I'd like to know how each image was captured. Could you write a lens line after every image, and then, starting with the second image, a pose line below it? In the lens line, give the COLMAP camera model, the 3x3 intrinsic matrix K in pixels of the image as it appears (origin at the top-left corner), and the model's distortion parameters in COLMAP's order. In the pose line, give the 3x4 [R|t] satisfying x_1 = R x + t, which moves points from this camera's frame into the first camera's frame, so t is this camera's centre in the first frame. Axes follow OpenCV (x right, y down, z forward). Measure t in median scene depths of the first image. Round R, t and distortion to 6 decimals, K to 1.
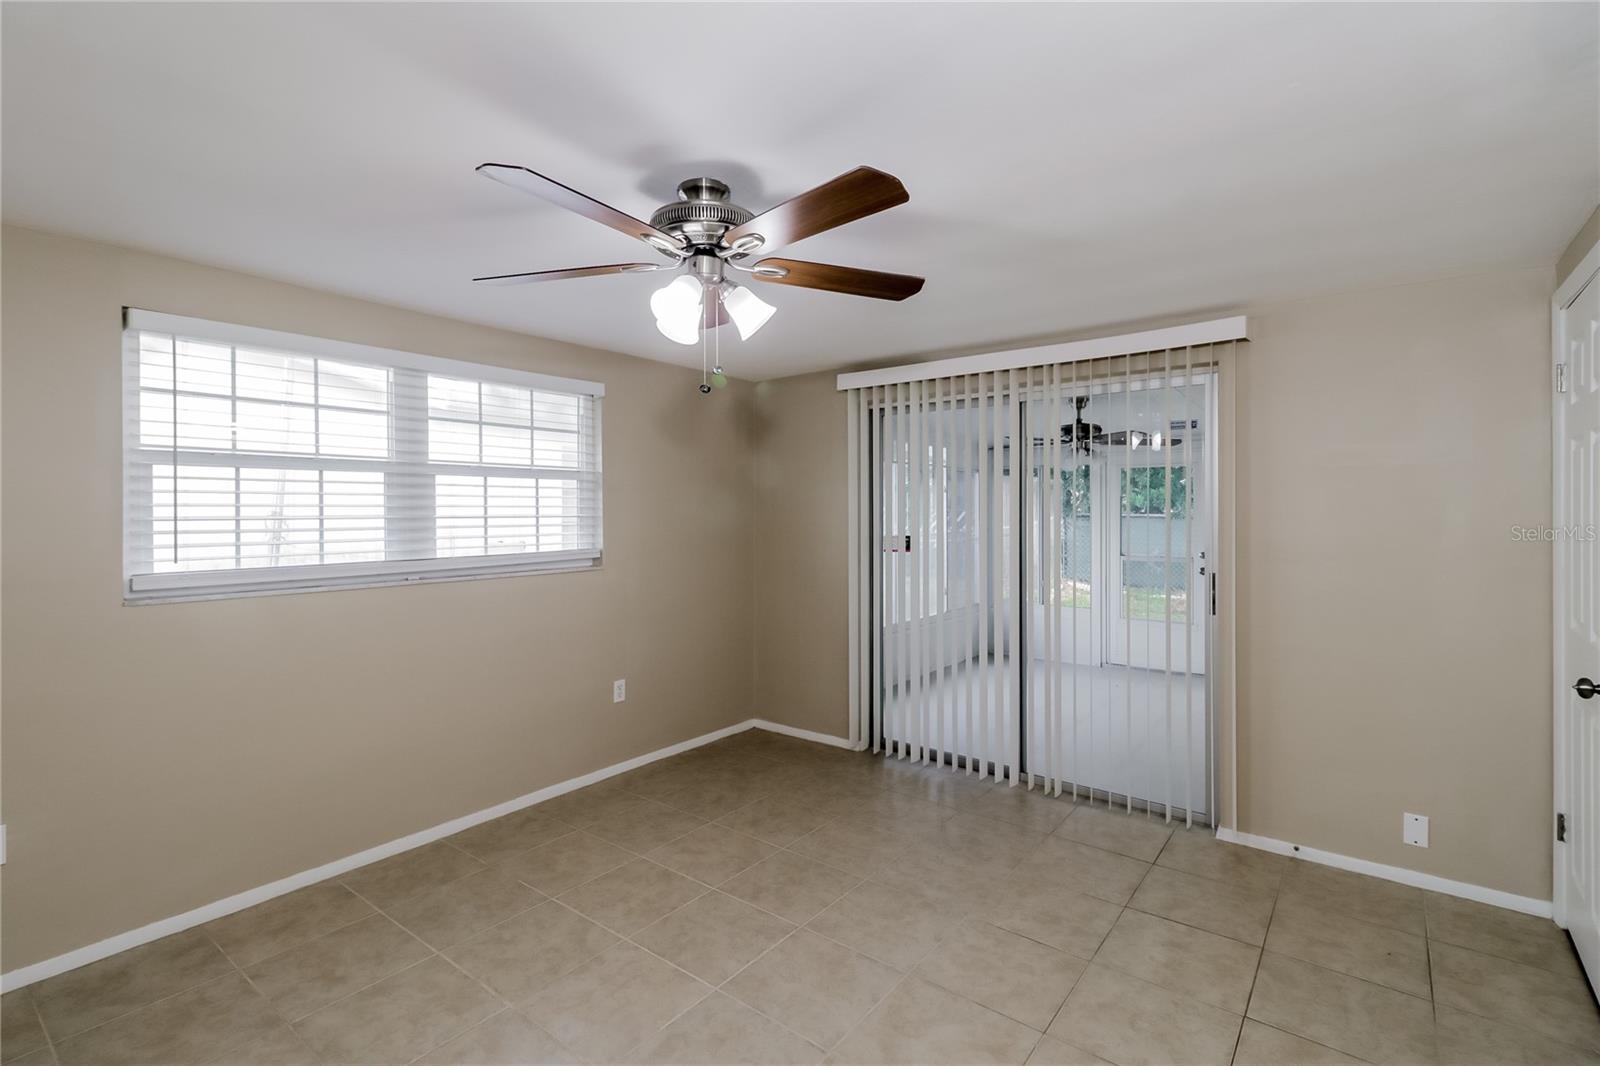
lens RADIAL K [[735.1, 0, 790.3], [0, 735.1, 507.1], [0, 0, 1]] dist [0.033692, -0.013905]
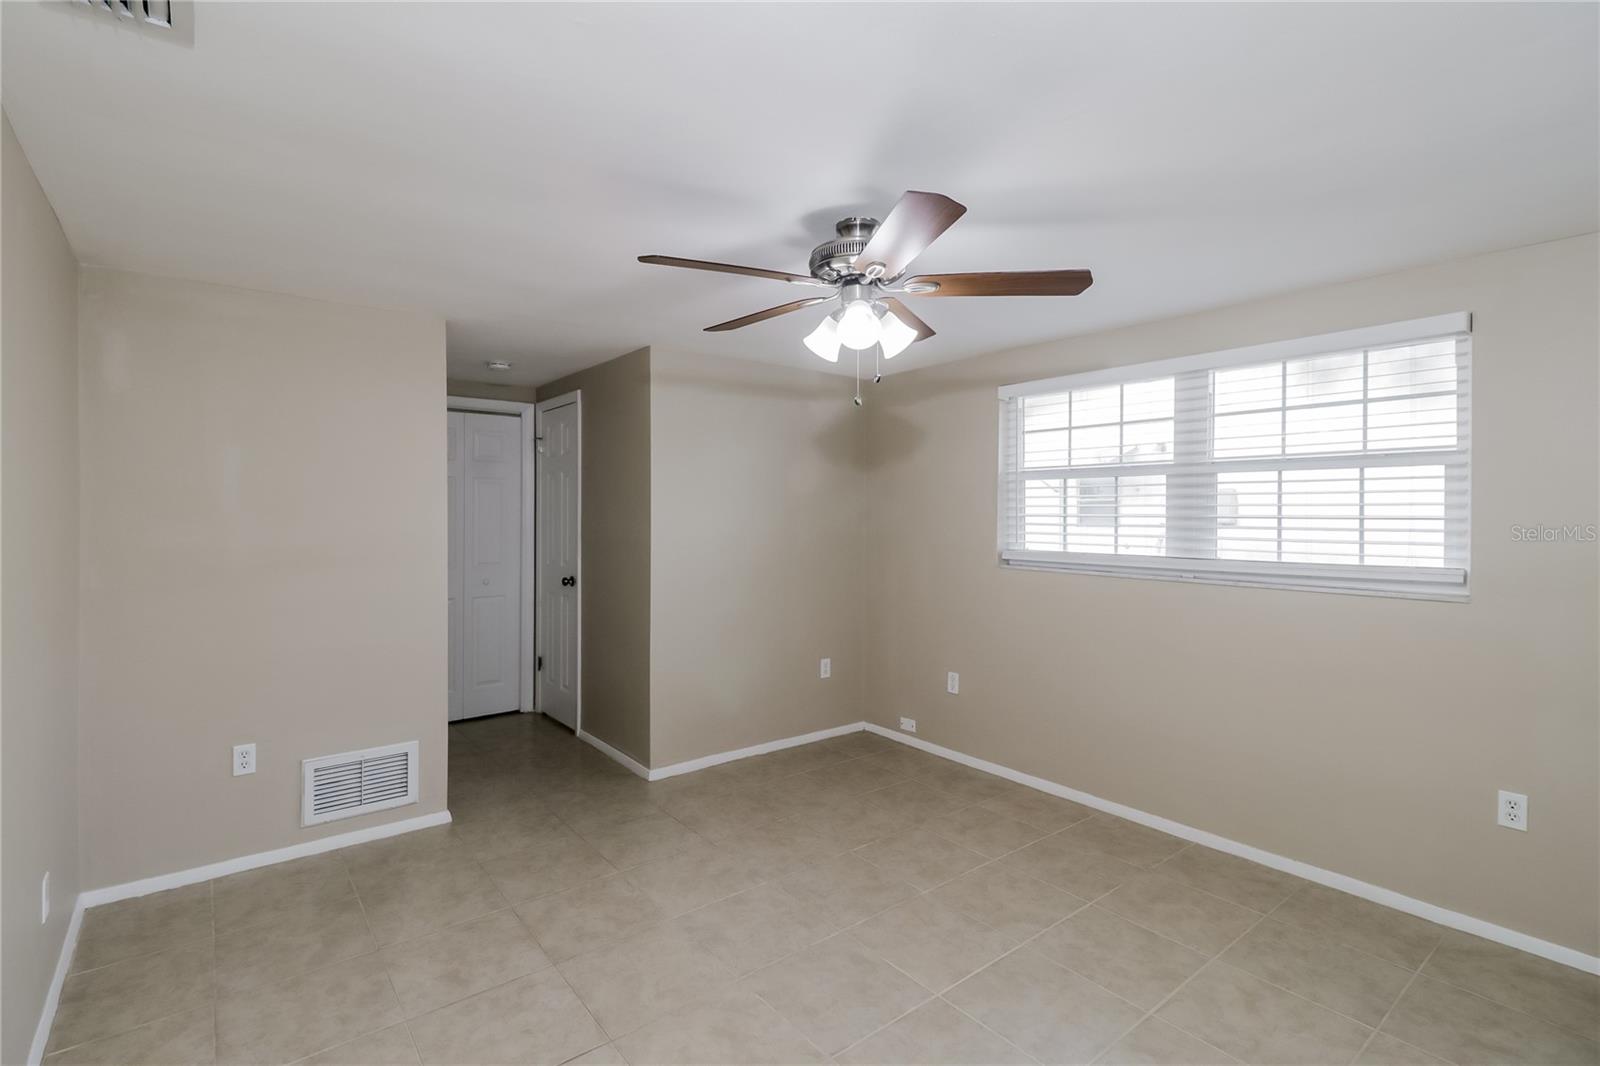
lens RADIAL K [[739.5, 0, 806.3], [0, 739.5, 502.9], [0, 0, 1]] dist [-0.000354, -0.007382]
pose [[-0.223588, -0.007975, -0.974651, 0.580751], [0.003325, 0.999954, -0.008945, 0.002284], [0.974678, -0.005241, -0.223552, 0.689151]]
